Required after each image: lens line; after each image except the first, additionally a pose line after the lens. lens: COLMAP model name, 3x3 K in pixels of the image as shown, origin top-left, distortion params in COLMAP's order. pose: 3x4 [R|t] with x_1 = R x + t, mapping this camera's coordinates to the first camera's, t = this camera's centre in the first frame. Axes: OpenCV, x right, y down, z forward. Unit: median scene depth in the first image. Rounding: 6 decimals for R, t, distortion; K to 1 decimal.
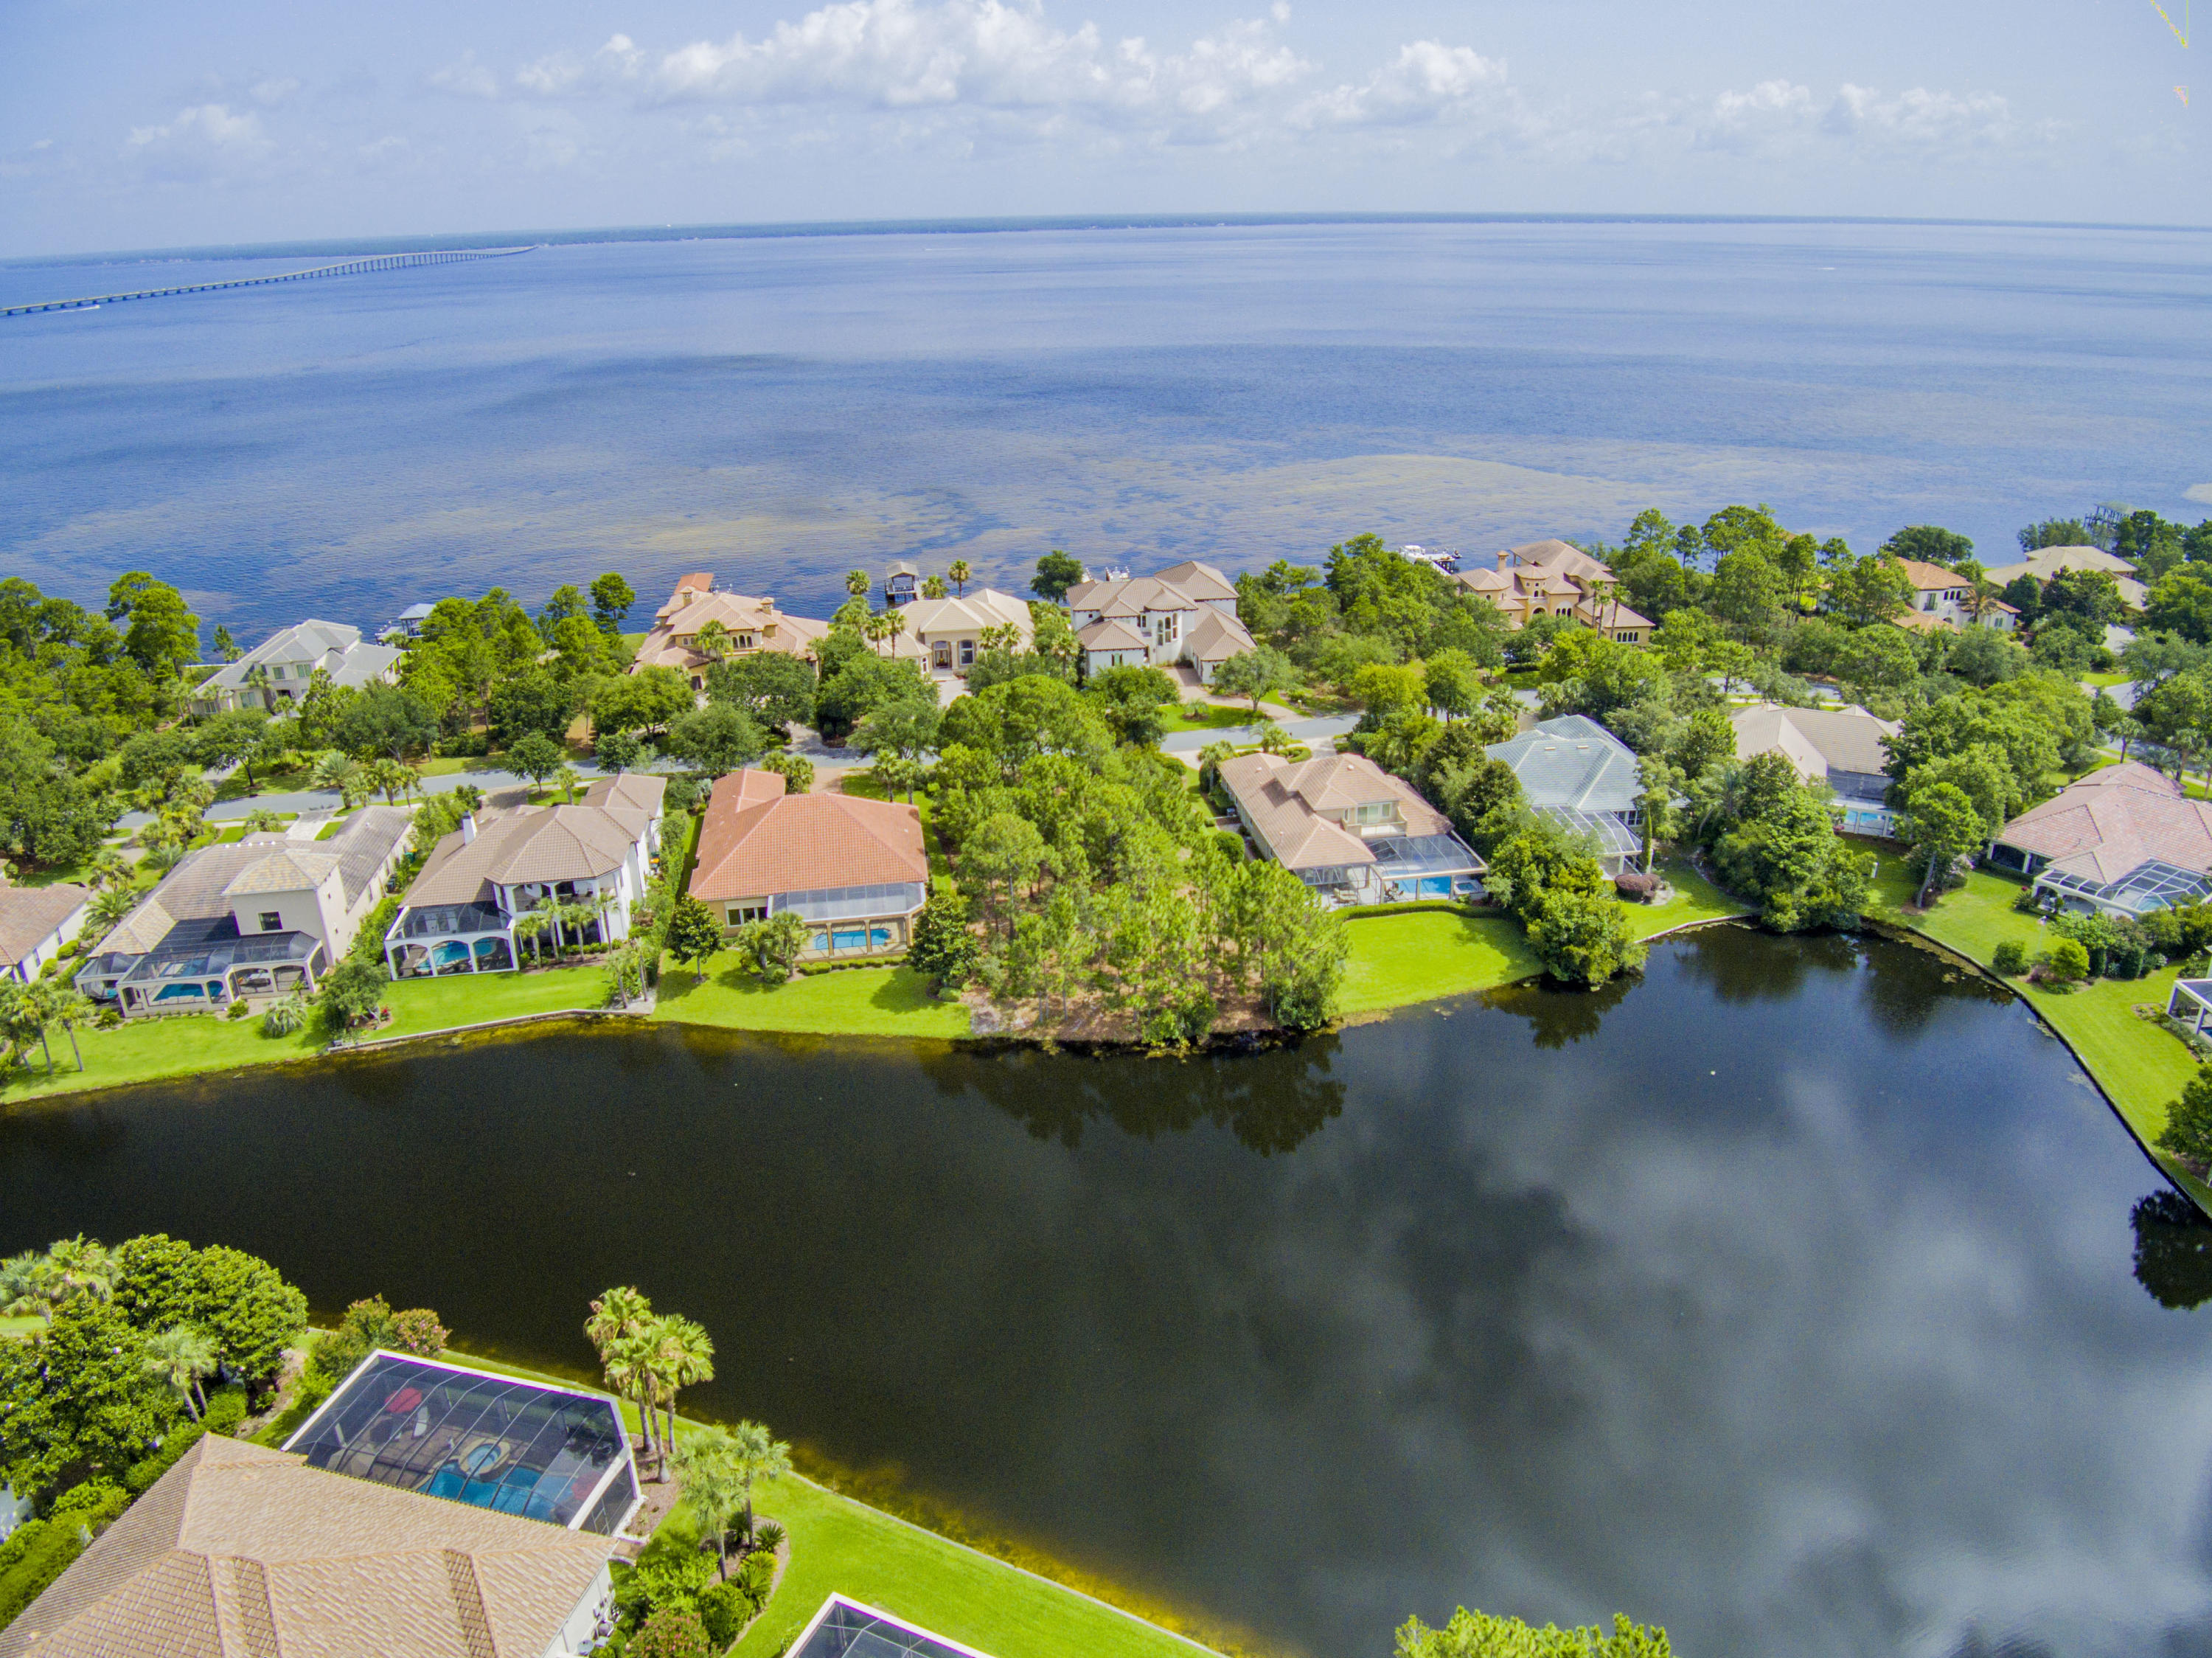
lens RADIAL K [[1400.4, 0, 1106.0], [0, 1400.4, 829.0], [0, 0, 1]] dist [-0.067680, 0.001783]
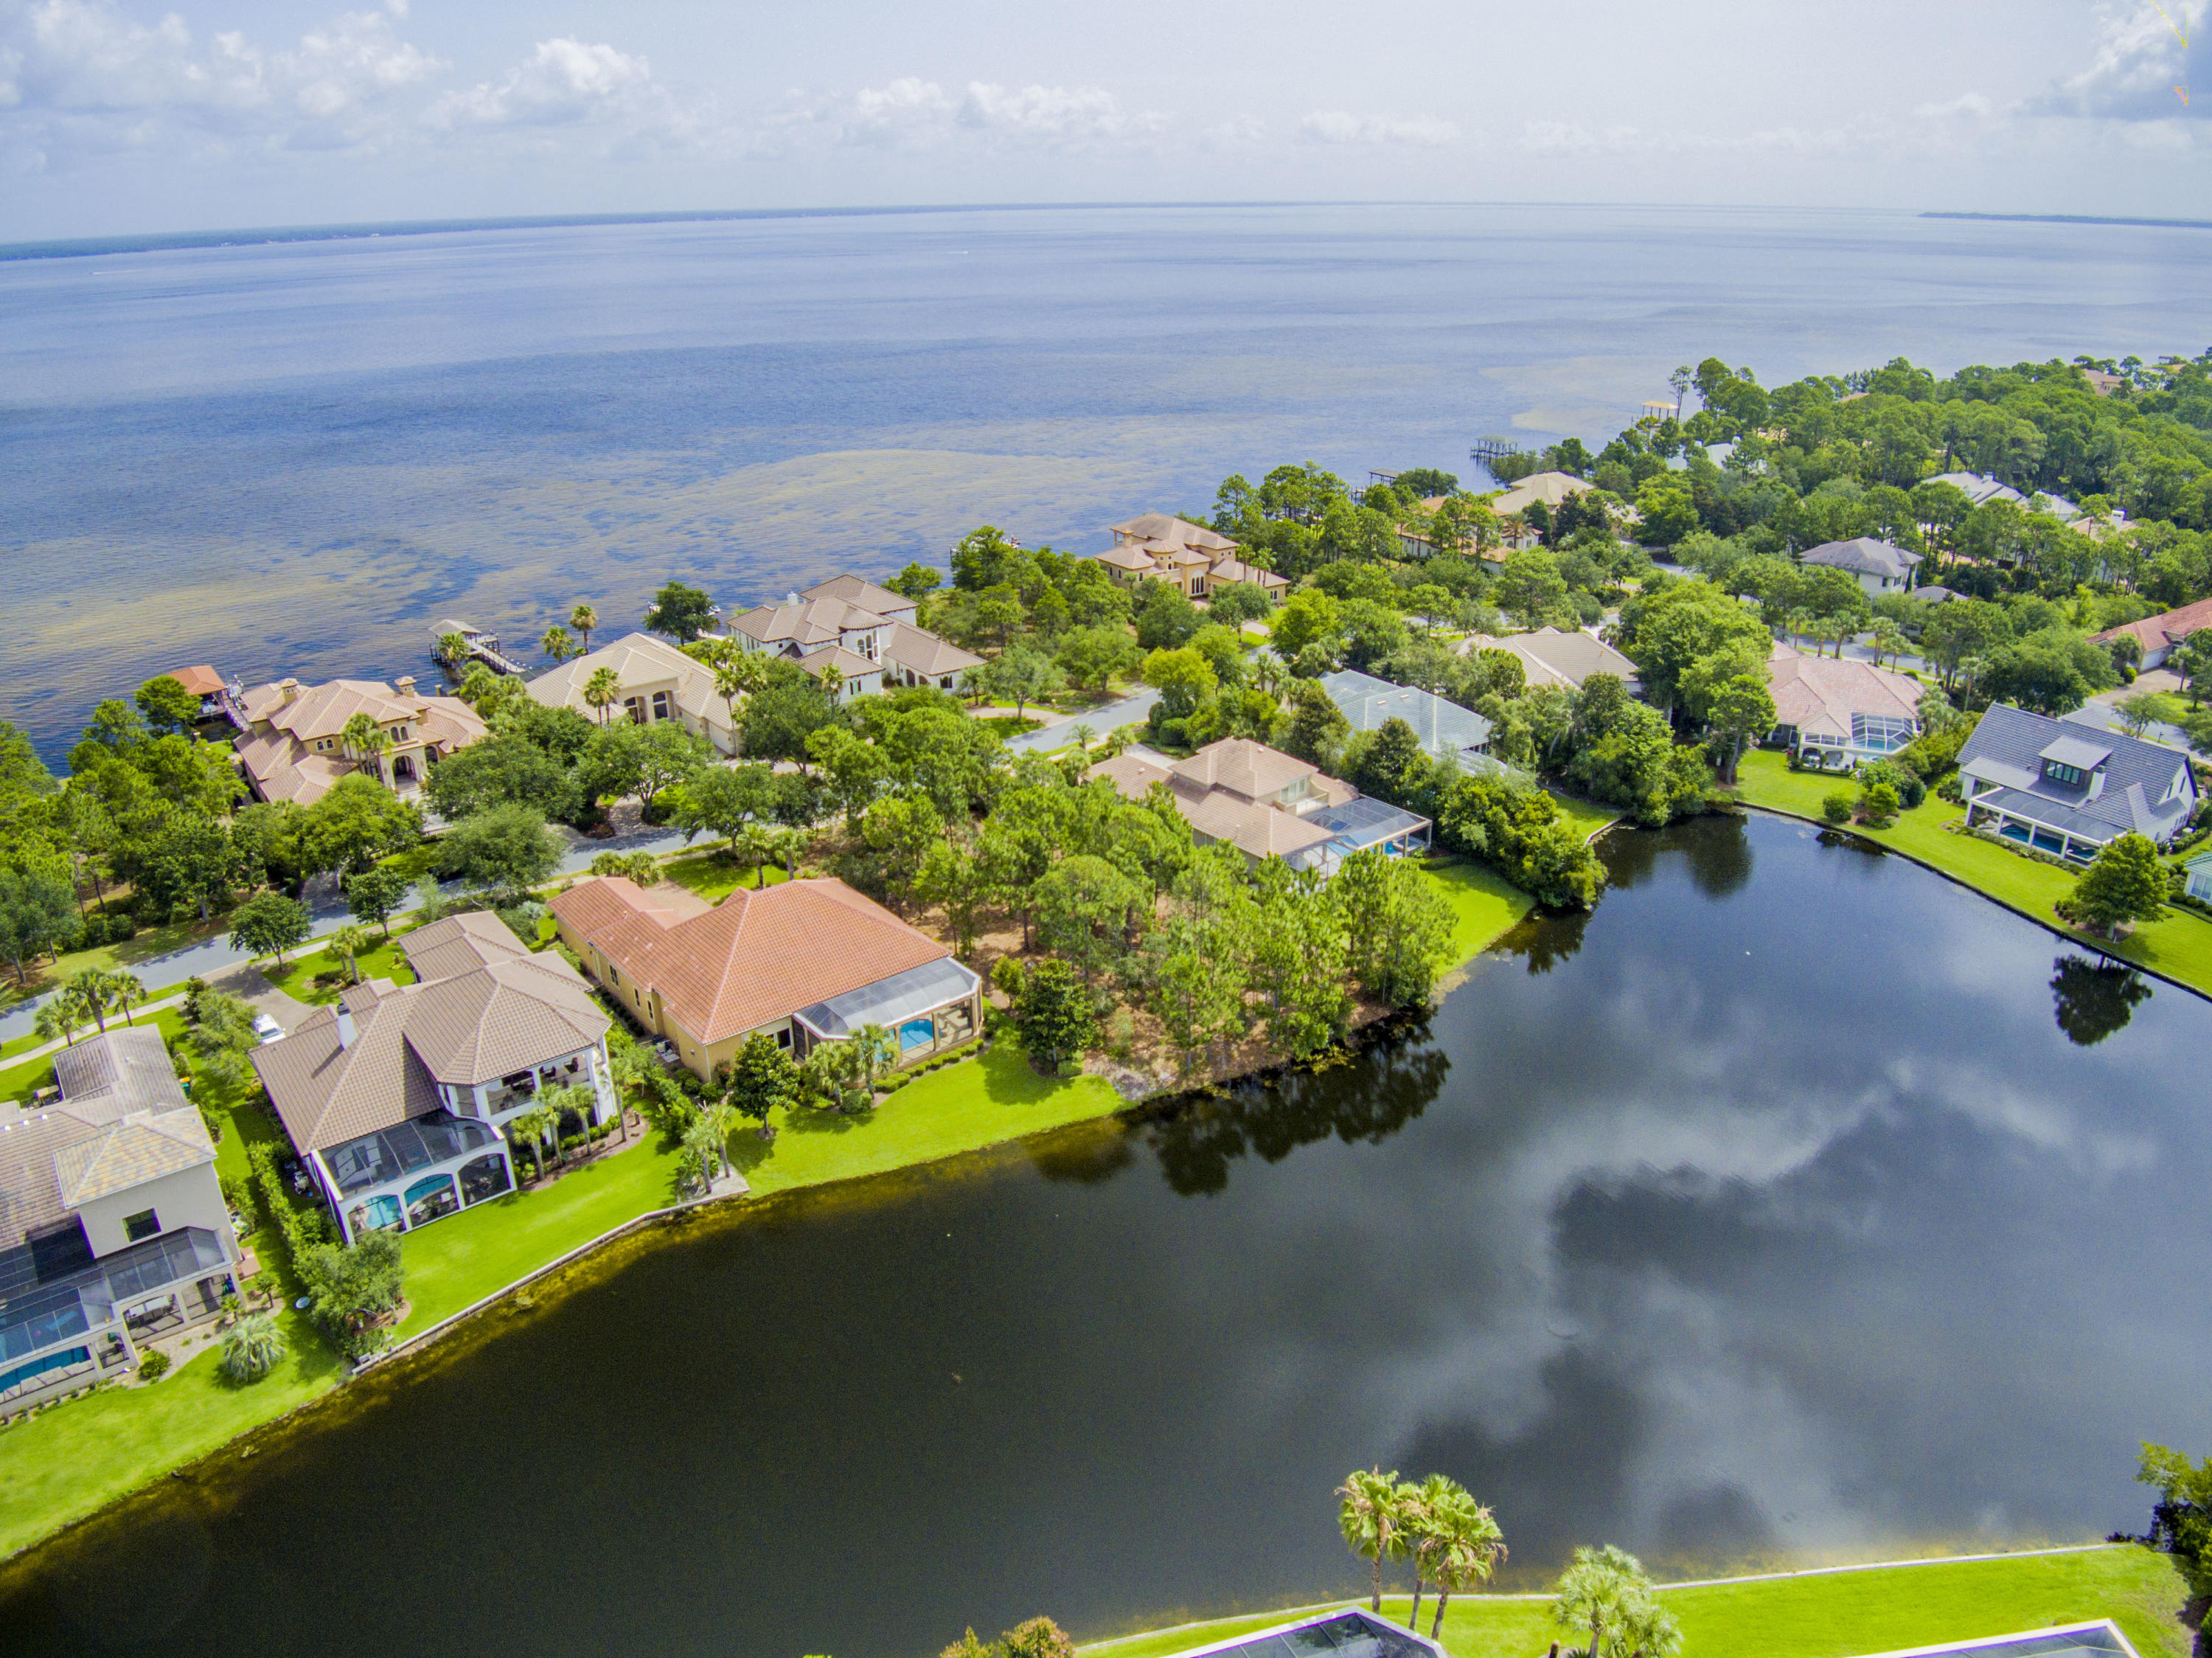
lens RADIAL K [[1422.2, 0, 1106.0], [0, 1422.2, 829.0], [0, 0, 1]] dist [-0.077063, 0.003286]
pose [[0.878838, -0.189581, 0.437839, -0.413414], [0.190827, 0.980741, 0.041621, -0.057272], [-0.437298, 0.046973, 0.898089, 0.158919]]
